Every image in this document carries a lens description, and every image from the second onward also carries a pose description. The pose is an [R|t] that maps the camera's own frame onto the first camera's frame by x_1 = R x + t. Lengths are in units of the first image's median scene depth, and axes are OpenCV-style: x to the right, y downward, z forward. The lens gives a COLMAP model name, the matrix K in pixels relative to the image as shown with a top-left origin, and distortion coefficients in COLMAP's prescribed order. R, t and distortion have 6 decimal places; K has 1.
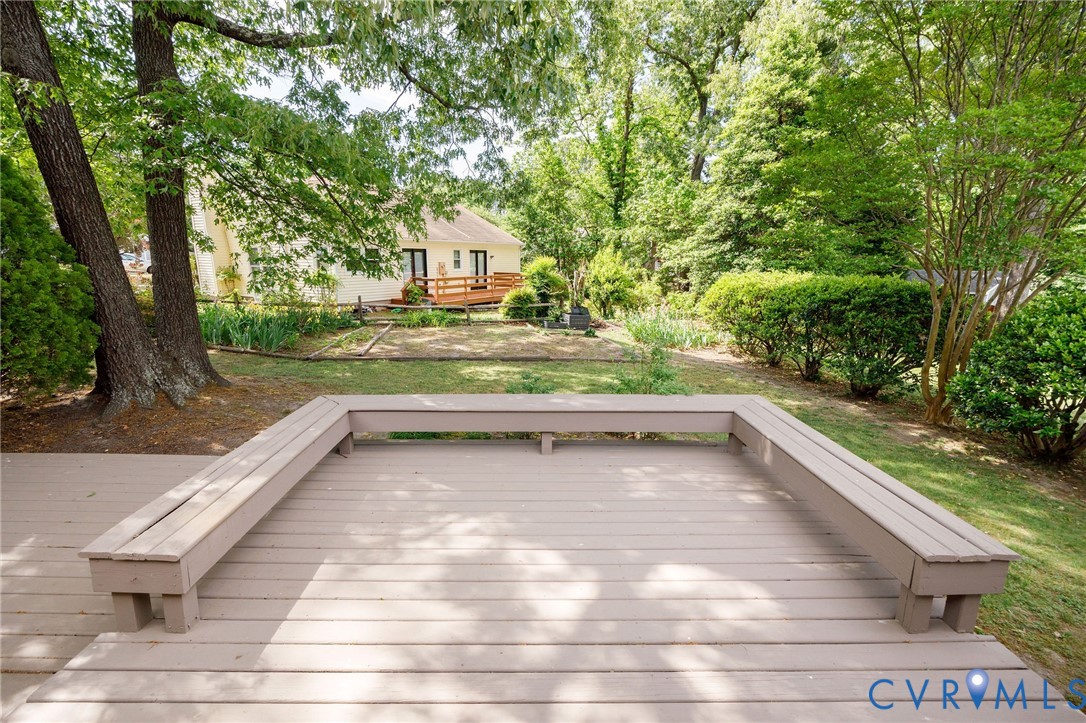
lens RADIAL K [[493.0, 0, 540.8], [0, 493.0, 348.9], [0, 0, 1]] dist [0.025219, 0.000051]
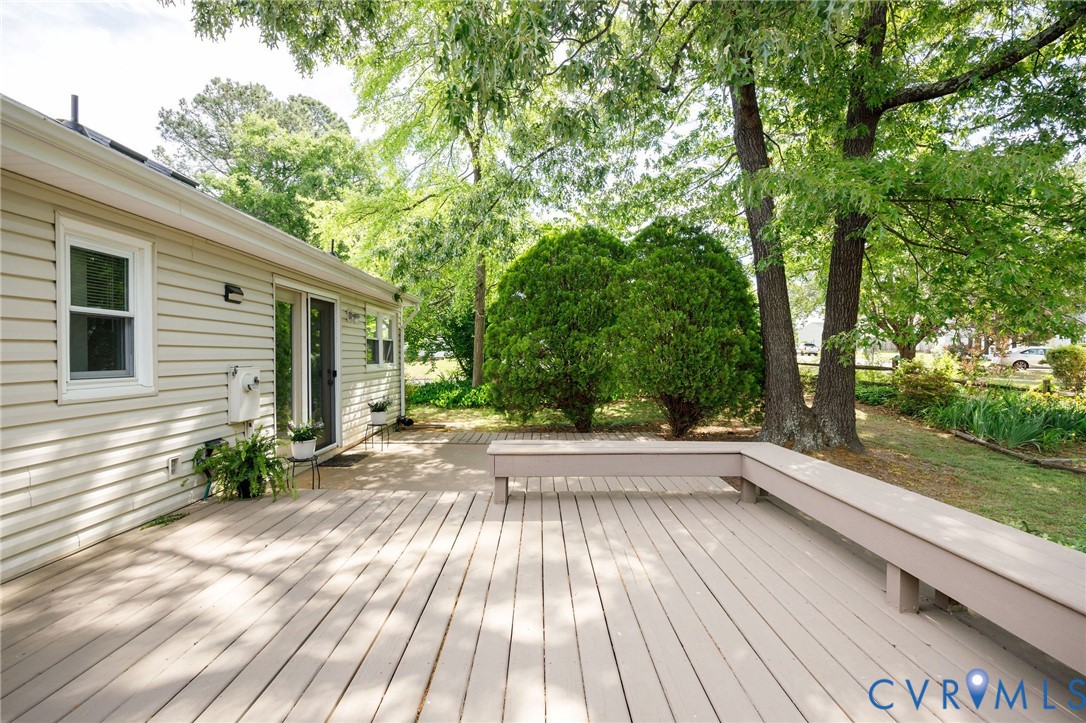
lens RADIAL K [[498.9, 0, 541.6], [0, 498.9, 362.0], [0, 0, 1]] dist [-0.016539, 0.000043]
pose [[-0.018882, -0.004998, -0.999809, 0.856880], [-0.185007, 0.982736, -0.001418, 0.034290], [0.982556, 0.184945, -0.019481, 0.890740]]
